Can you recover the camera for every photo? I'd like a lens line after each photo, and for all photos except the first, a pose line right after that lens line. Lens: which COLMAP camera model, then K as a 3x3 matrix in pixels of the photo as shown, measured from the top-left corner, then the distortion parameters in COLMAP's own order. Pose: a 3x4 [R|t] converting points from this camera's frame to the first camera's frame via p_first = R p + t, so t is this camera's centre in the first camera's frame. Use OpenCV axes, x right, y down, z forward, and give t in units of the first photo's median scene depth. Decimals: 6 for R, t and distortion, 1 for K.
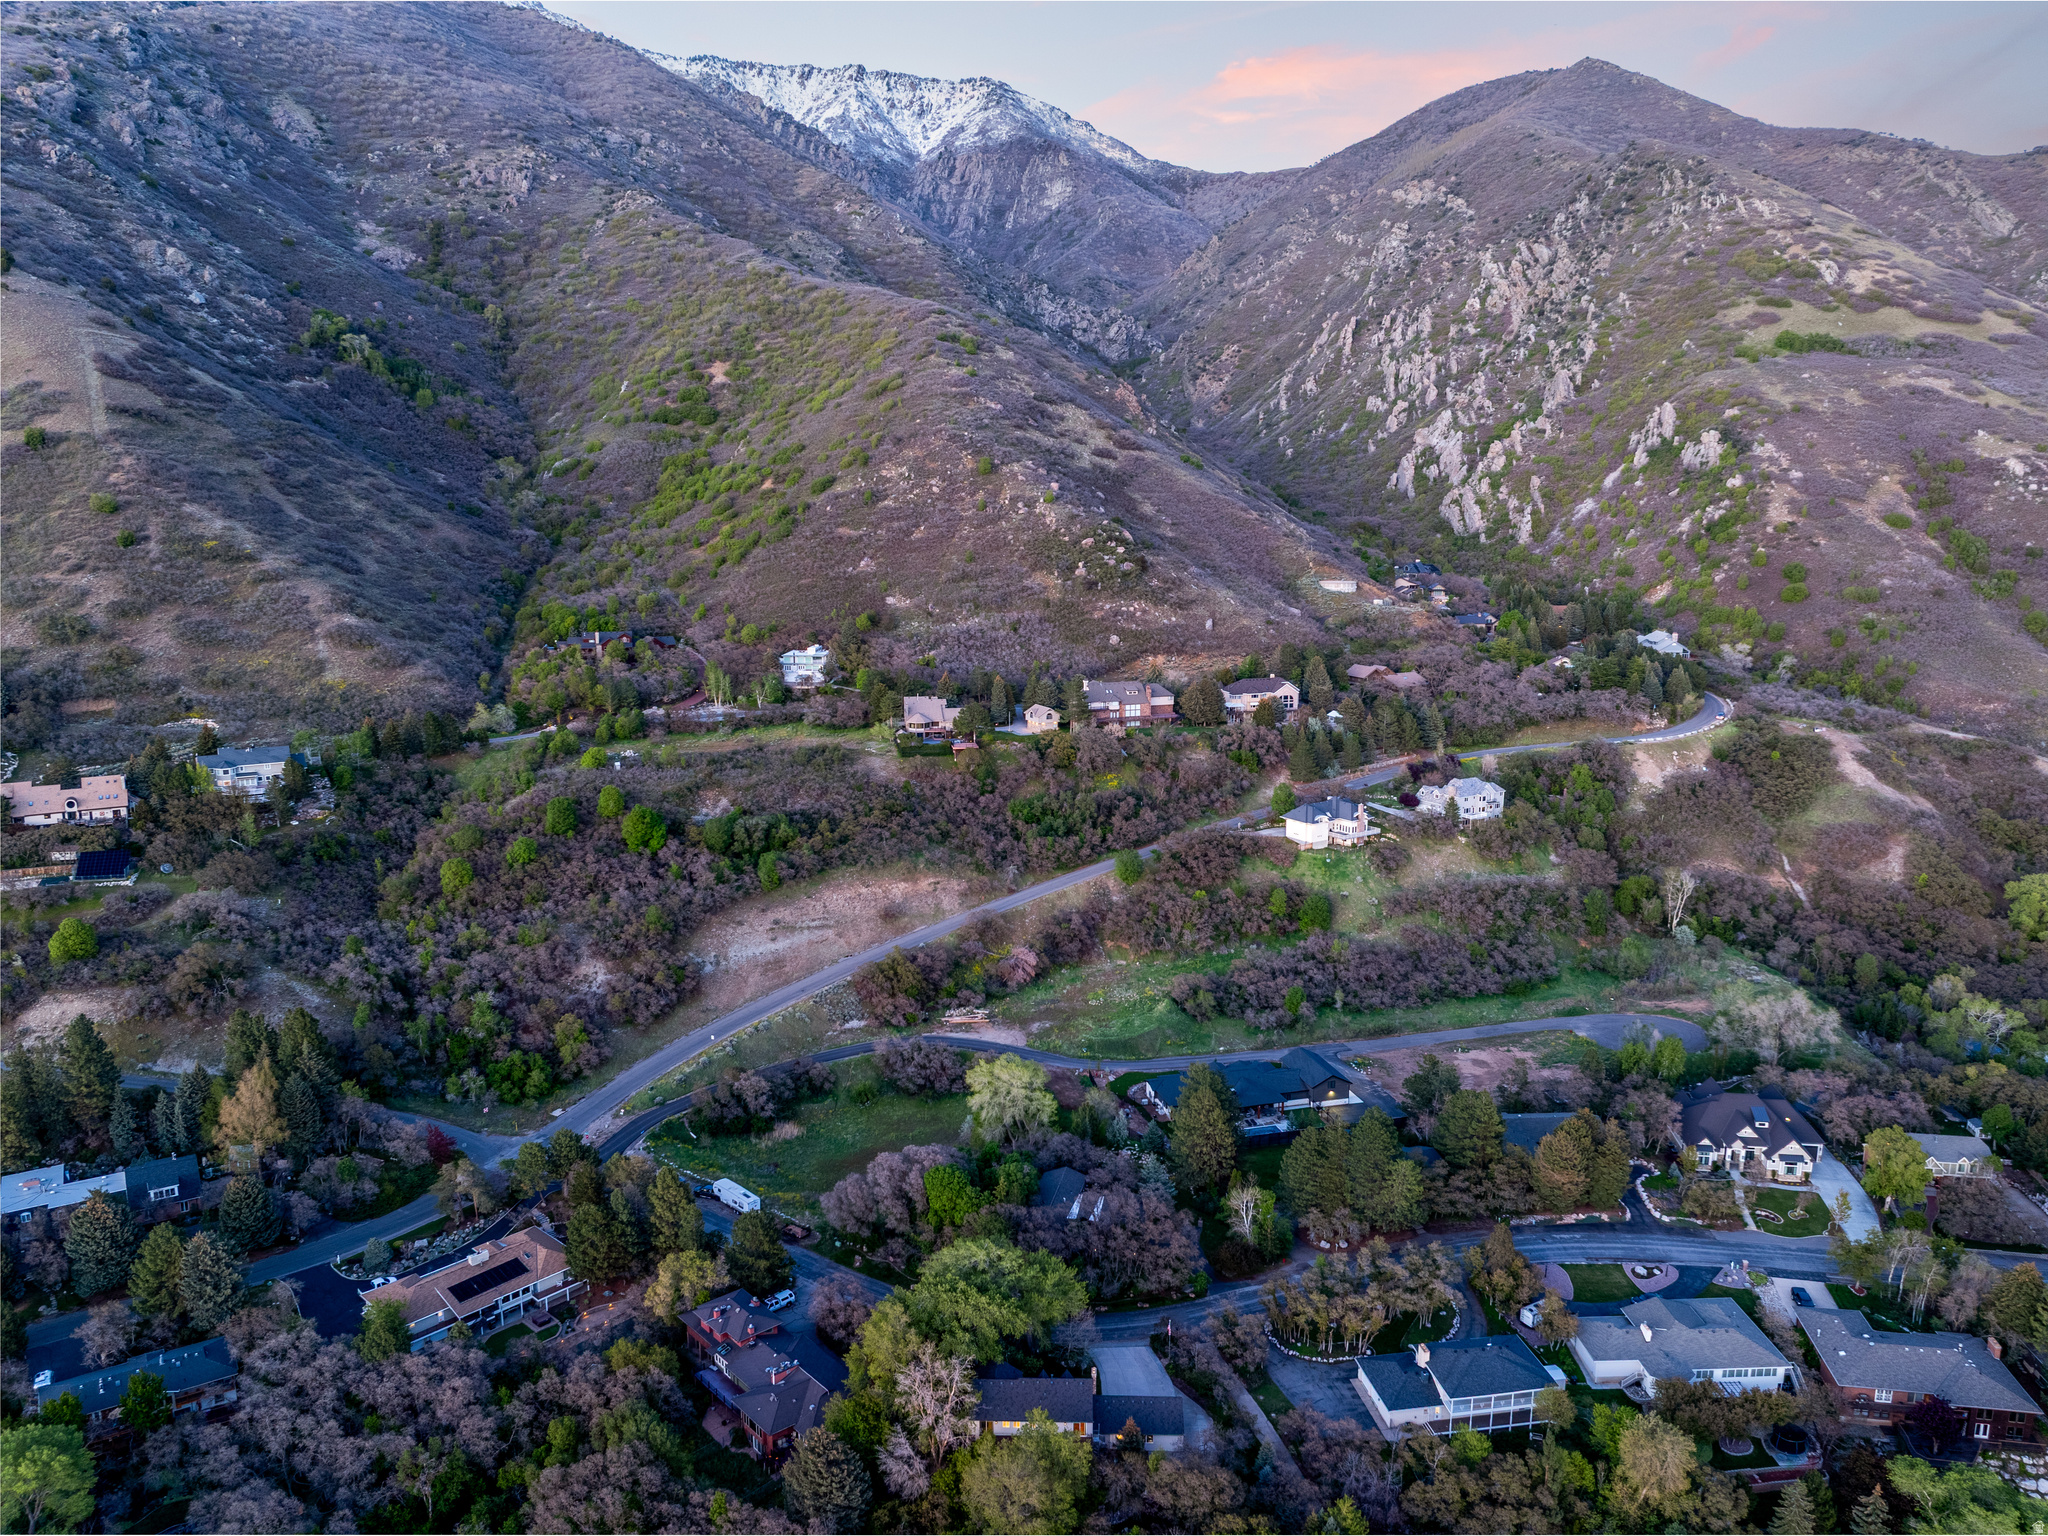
lens RADIAL K [[1537.4, 0, 1024.0], [0, 1537.4, 768.0], [0, 0, 1]] dist [-0.088951, 0.081455]
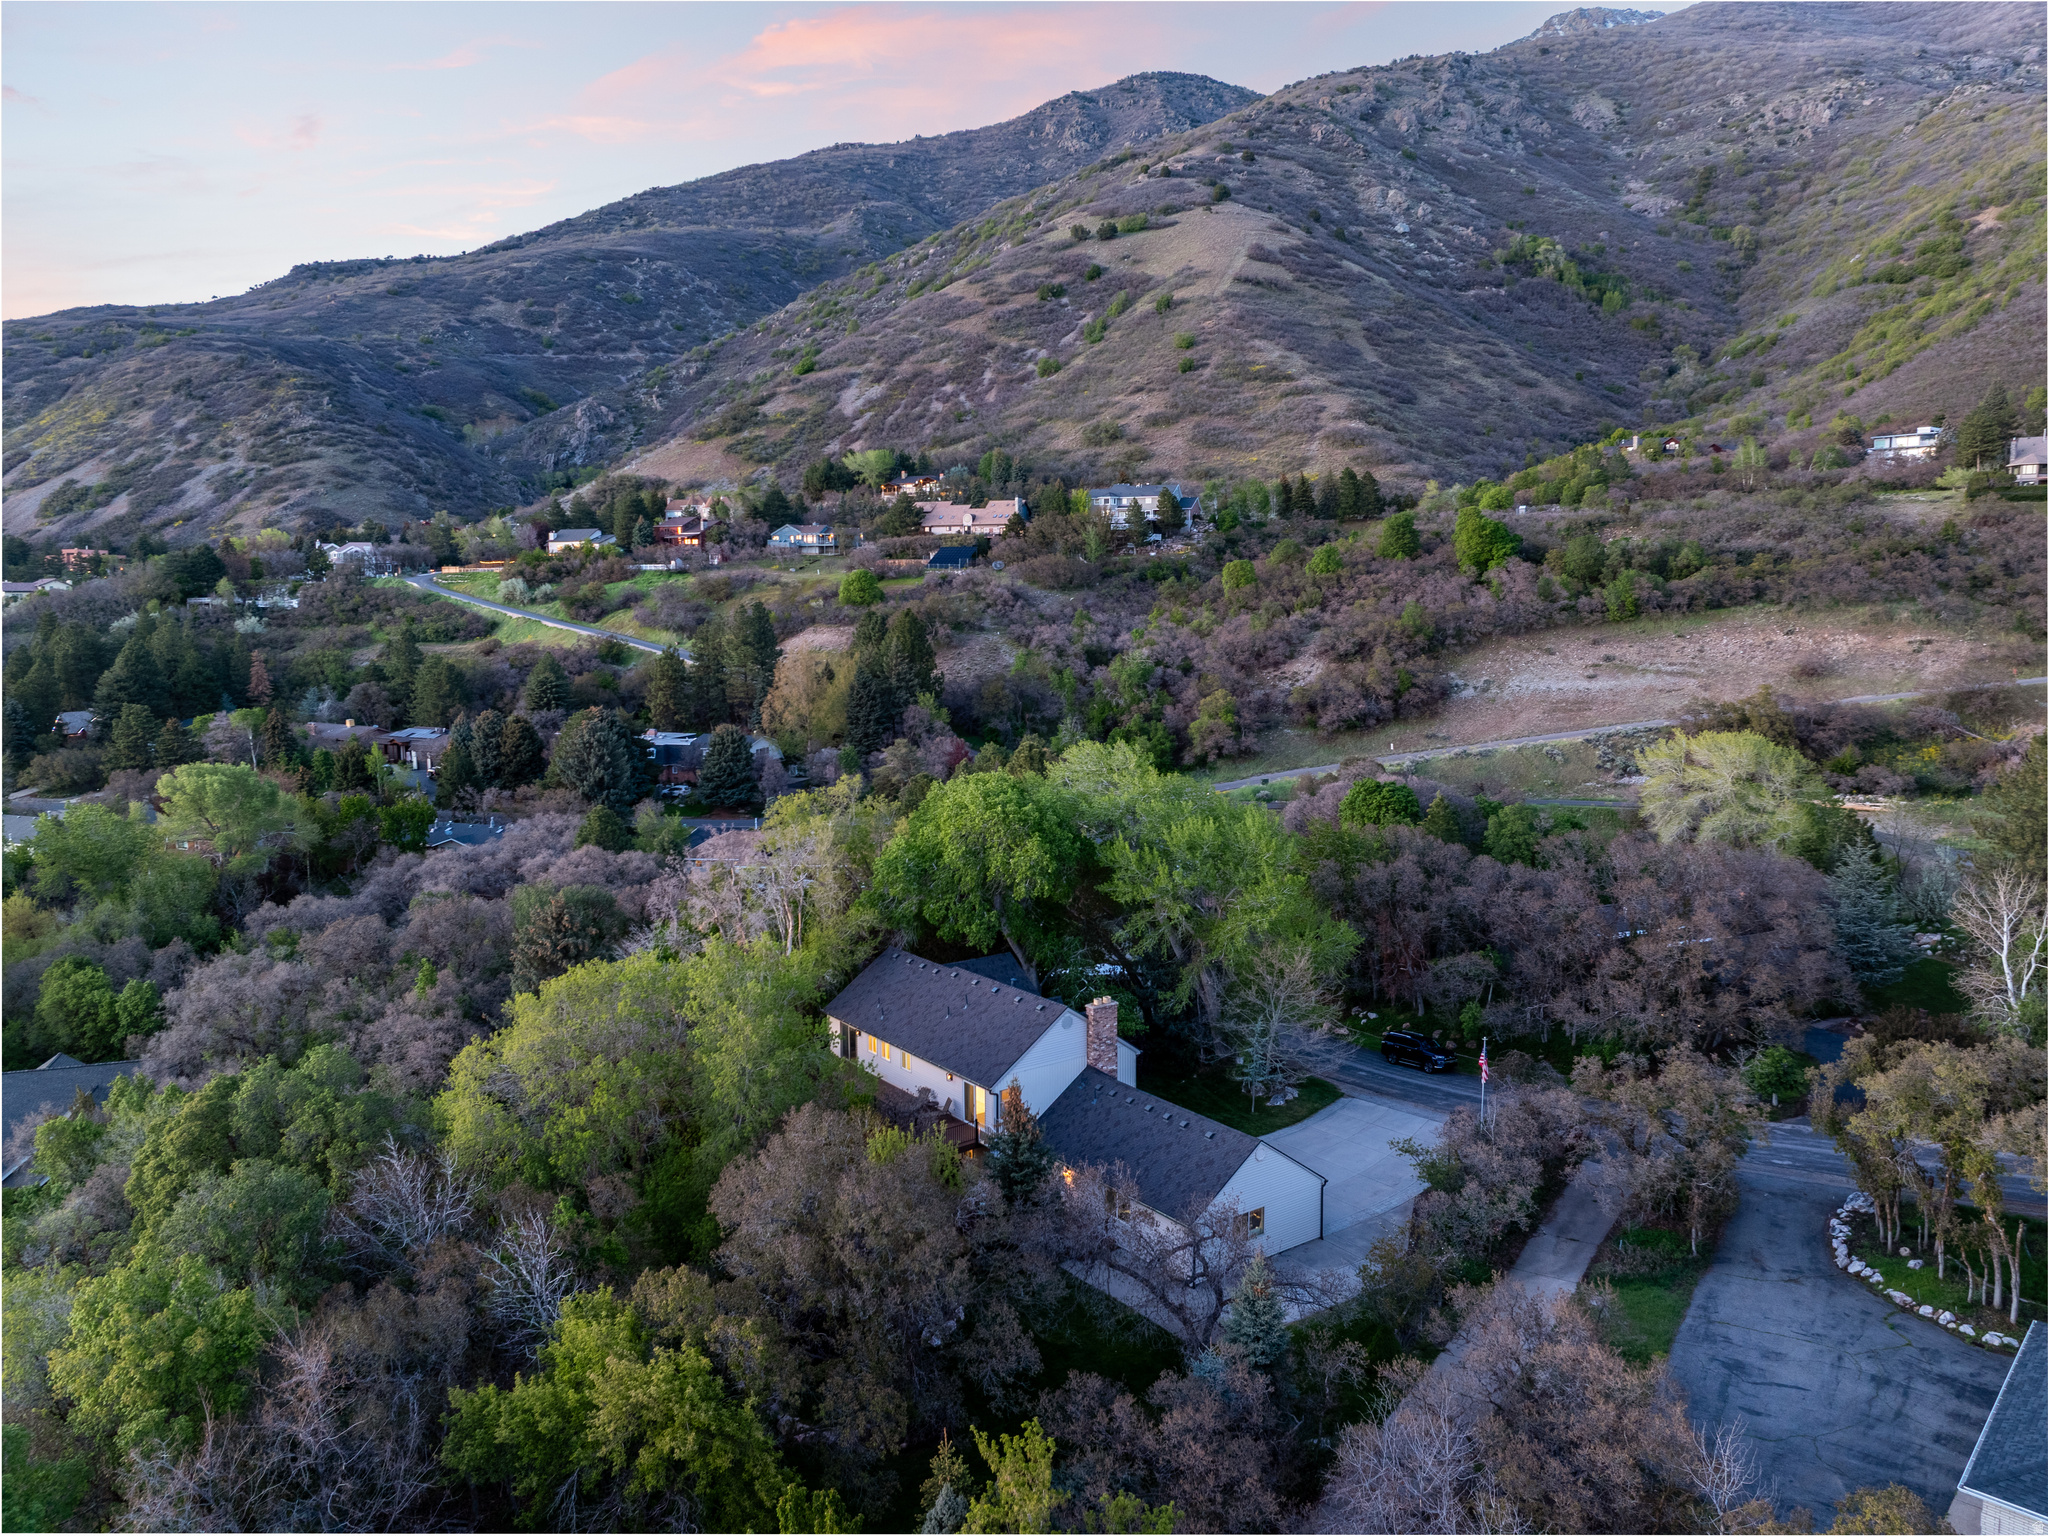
lens RADIAL K [[1446.8, 0, 1024.0], [0, 1446.8, 768.0], [0, 0, 1]] dist [-0.066160, 0.057067]
pose [[0.620306, 0.085825, -0.779650, 0.082471], [-0.145558, 0.989326, -0.006903, 0.093781], [0.770735, 0.117766, 0.626178, 0.214878]]
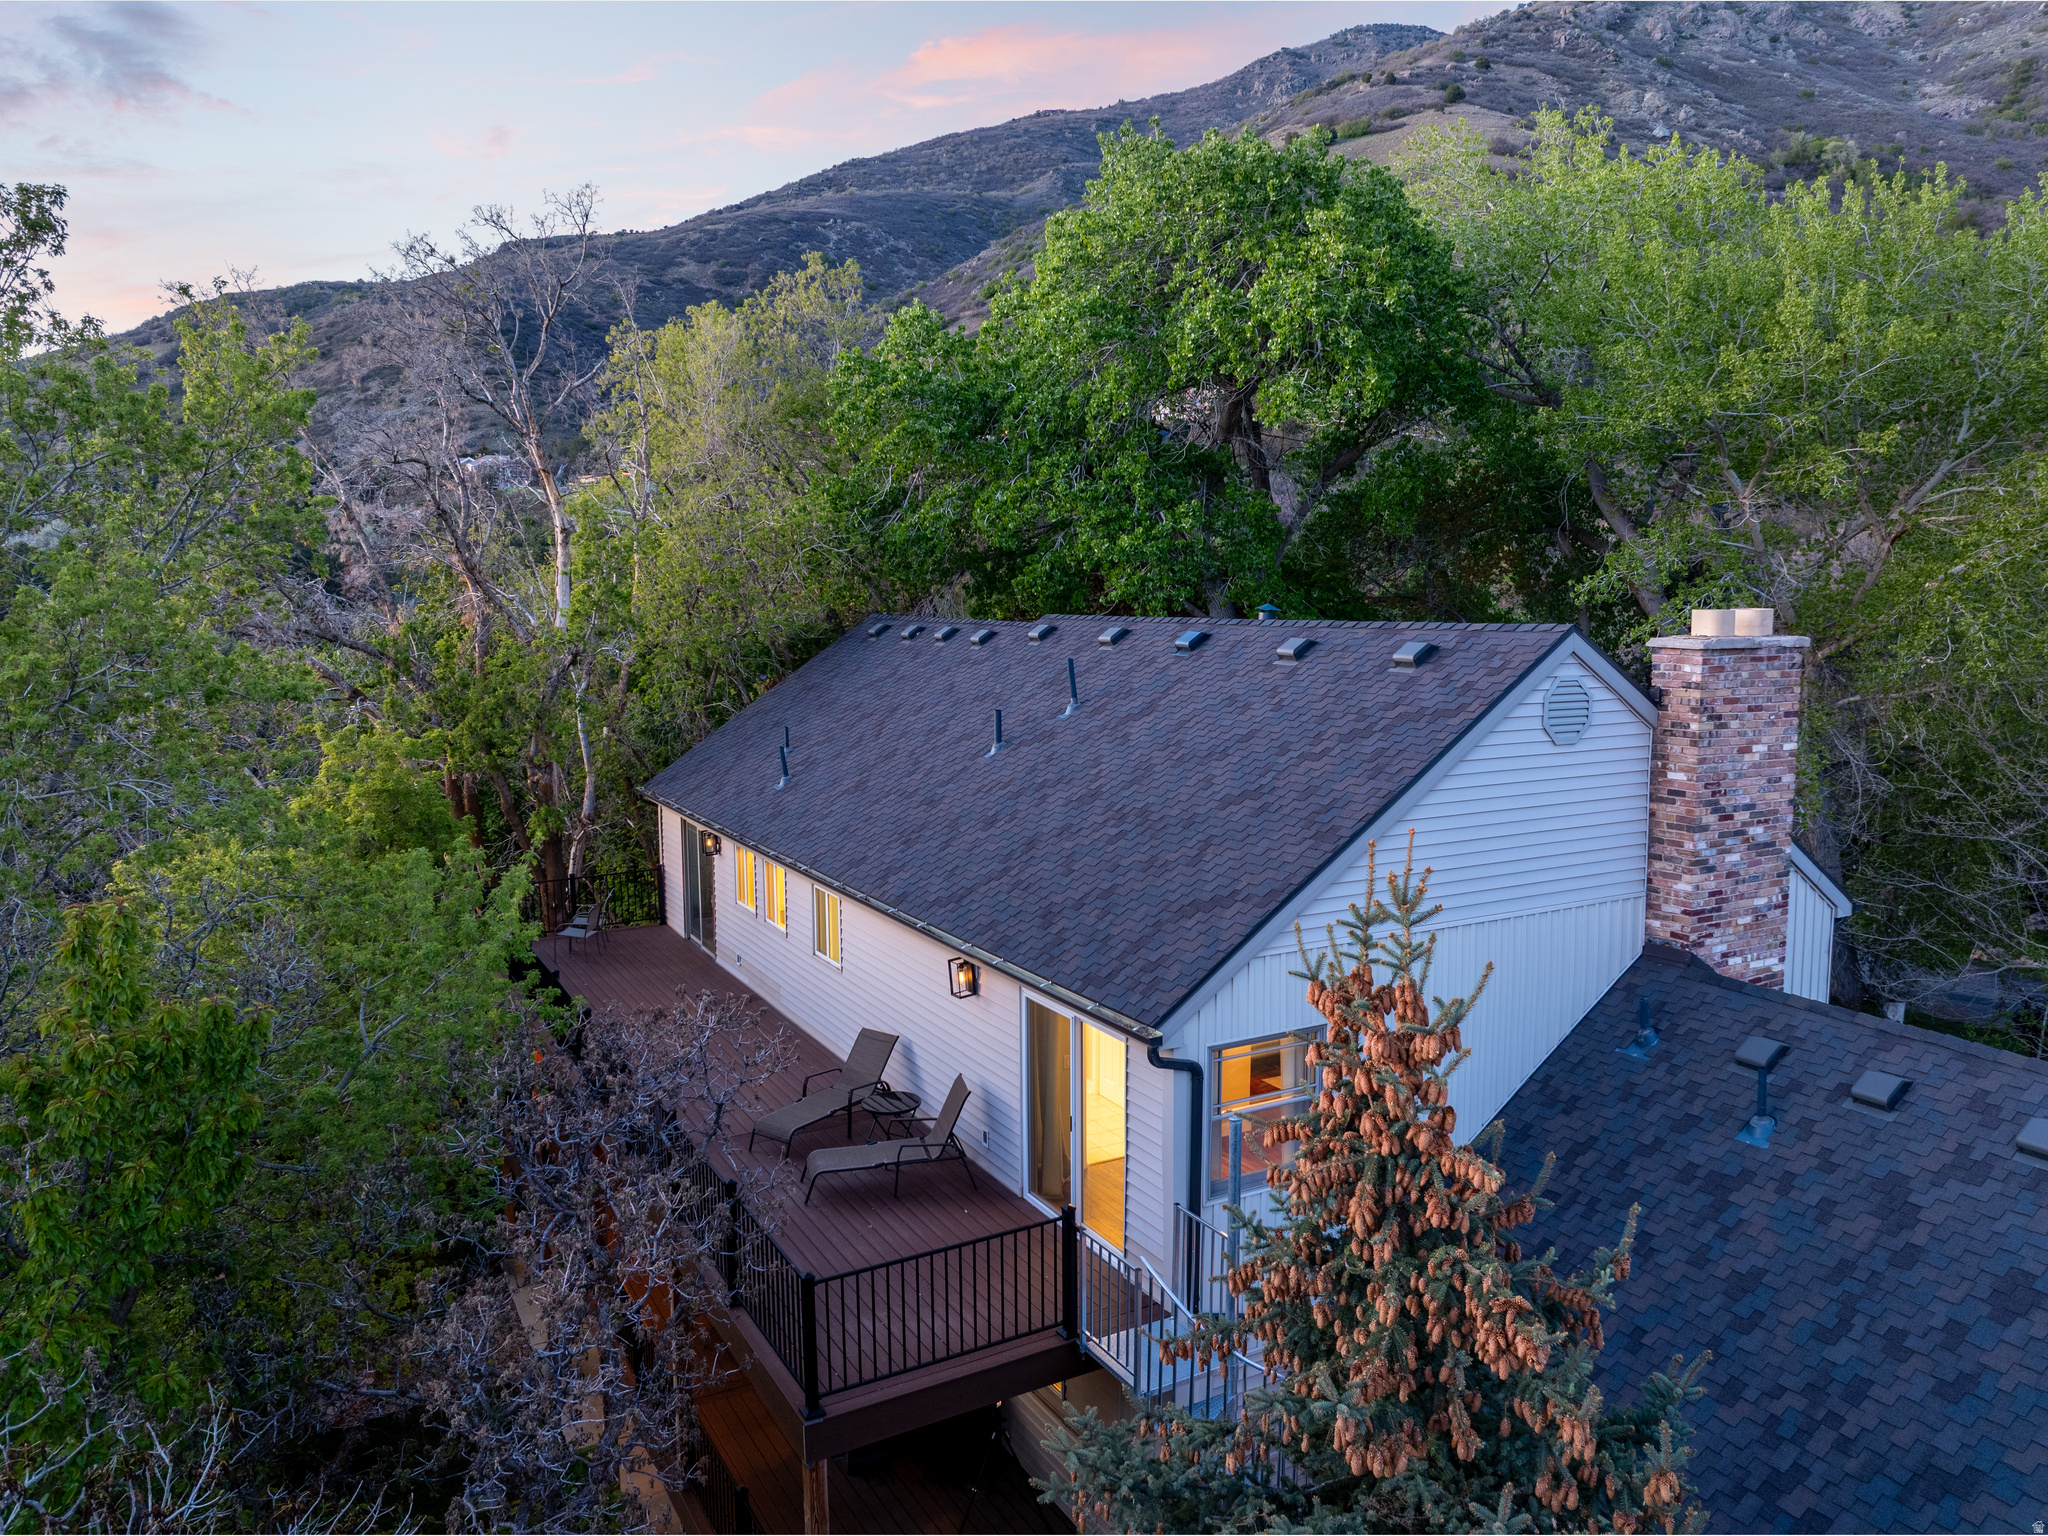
lens RADIAL K [[1428.6, 0, 1034.8], [0, 1428.6, 768.9], [0, 0, 1]] dist [-0.067898, 0.056086]
pose [[0.512370, 0.096962, -0.853273, 0.020391], [-0.160239, 0.986950, 0.015933, 0.111715], [0.843683, 0.128564, 0.521221, 0.266182]]
